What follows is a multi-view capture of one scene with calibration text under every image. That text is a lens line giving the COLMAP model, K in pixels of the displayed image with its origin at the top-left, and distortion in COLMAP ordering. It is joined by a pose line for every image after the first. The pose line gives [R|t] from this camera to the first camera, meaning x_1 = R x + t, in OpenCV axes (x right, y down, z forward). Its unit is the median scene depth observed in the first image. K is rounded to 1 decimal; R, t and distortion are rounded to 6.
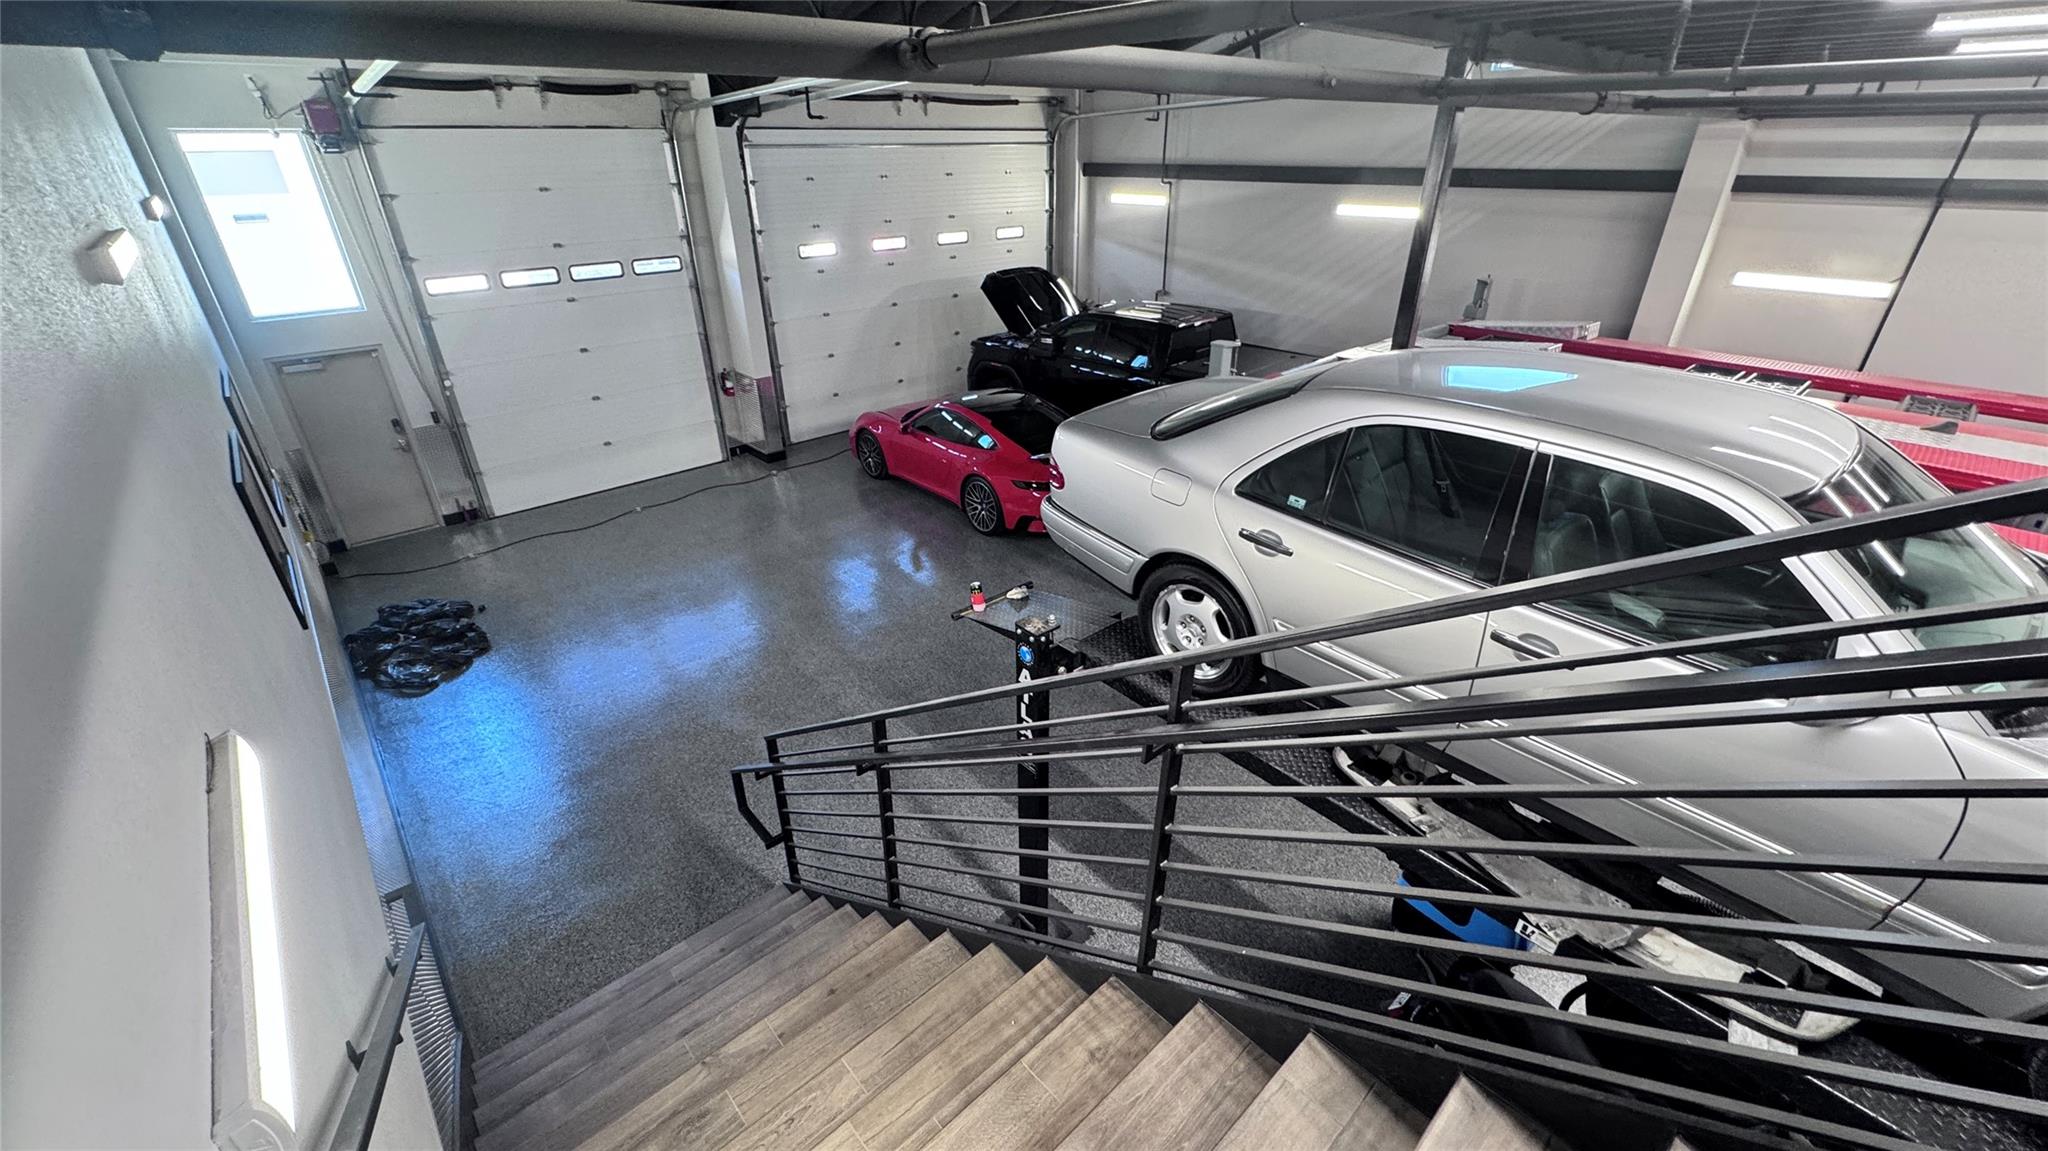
lens RADIAL K [[817.5, 0, 1023.5], [0, 817.5, 576.3], [0, 0, 1]] dist [-0.001606, 0.000202]
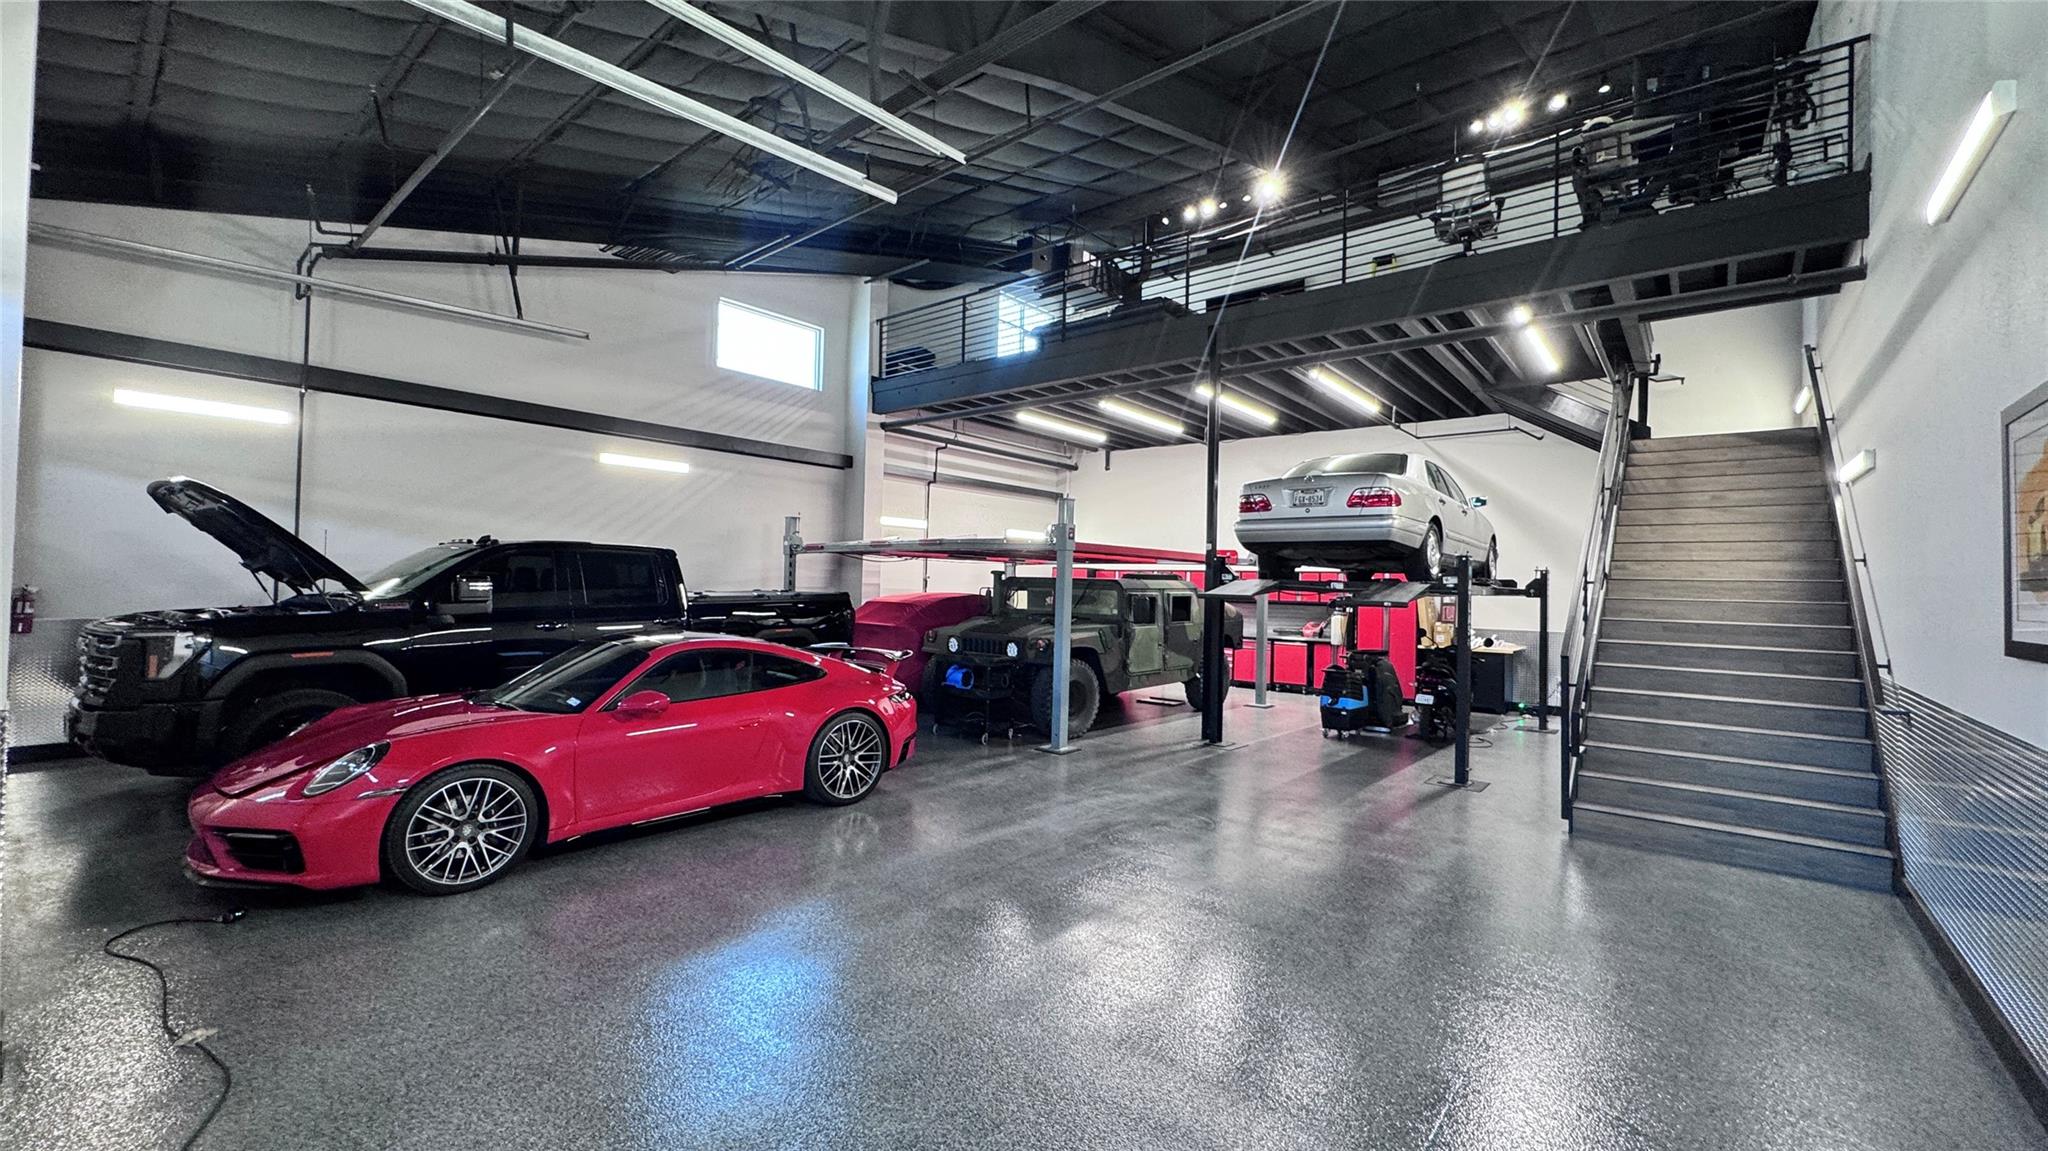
lens RADIAL K [[817.5, 0, 1030.6], [0, 817.5, 575.8], [0, 0, 1]] dist [-0.001606, 0.000202]
pose [[-0.139291, 0.011936, 0.990180, -0.721613], [0.442606, 0.895238, 0.051471, -0.186426], [-0.885832, 0.445429, -0.129982, 0.882775]]
